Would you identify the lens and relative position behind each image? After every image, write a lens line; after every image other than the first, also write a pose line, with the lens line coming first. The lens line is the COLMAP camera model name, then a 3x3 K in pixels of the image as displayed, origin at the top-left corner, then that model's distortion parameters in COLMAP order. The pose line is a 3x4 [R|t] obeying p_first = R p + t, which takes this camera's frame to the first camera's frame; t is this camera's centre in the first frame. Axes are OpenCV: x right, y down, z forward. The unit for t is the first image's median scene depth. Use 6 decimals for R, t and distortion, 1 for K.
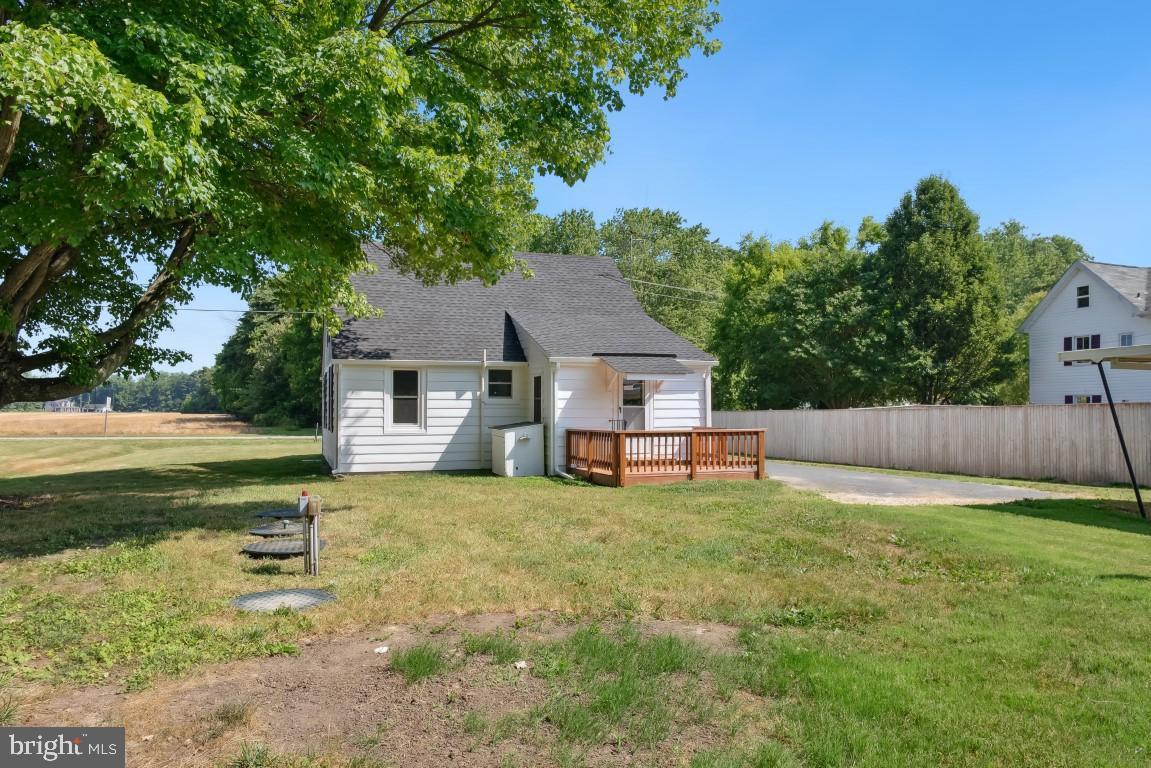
lens RADIAL K [[767.1, 0, 578.1], [0, 767.1, 405.6], [0, 0, 1]] dist [-0.004830, -0.002080]
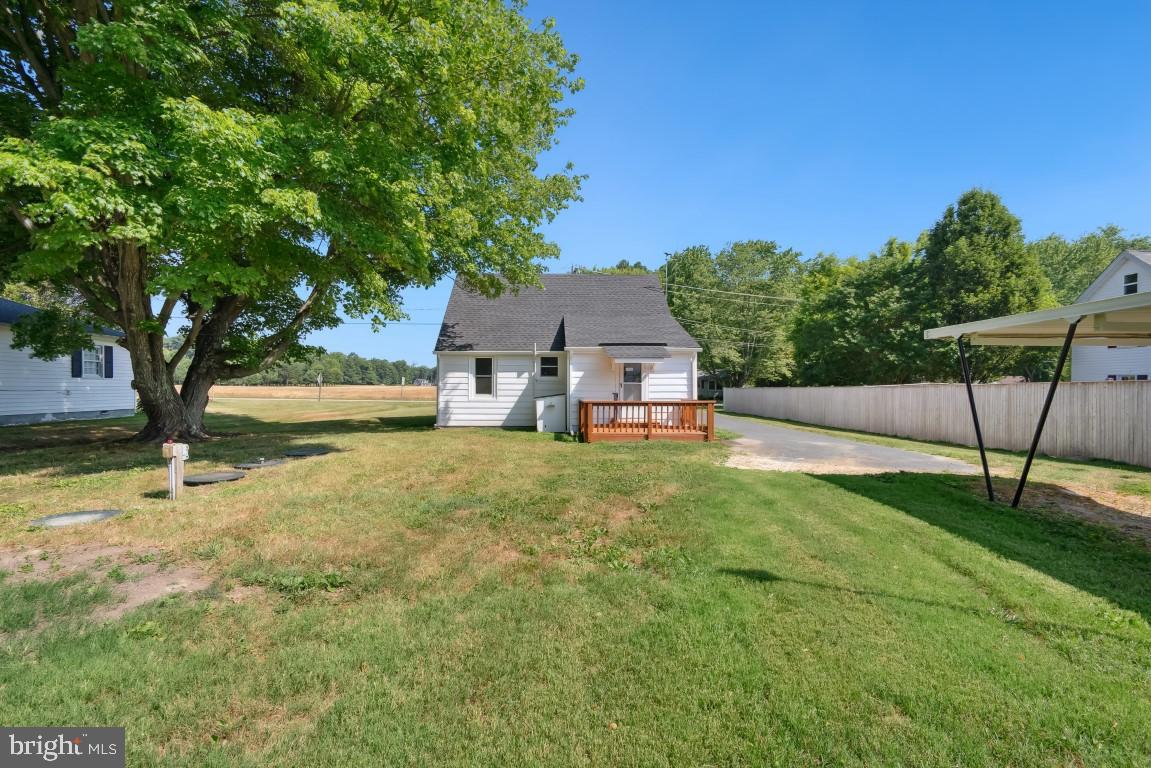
lens RADIAL K [[498.8, 0, 576.1], [0, 498.8, 395.7], [0, 0, 1]] dist [-0.001108, -0.000948]
pose [[0.948315, 0.010825, -0.317145, 0.237968], [-0.003066, 0.999684, 0.024956, 0.001850], [0.317315, -0.022694, 0.948049, 0.133486]]
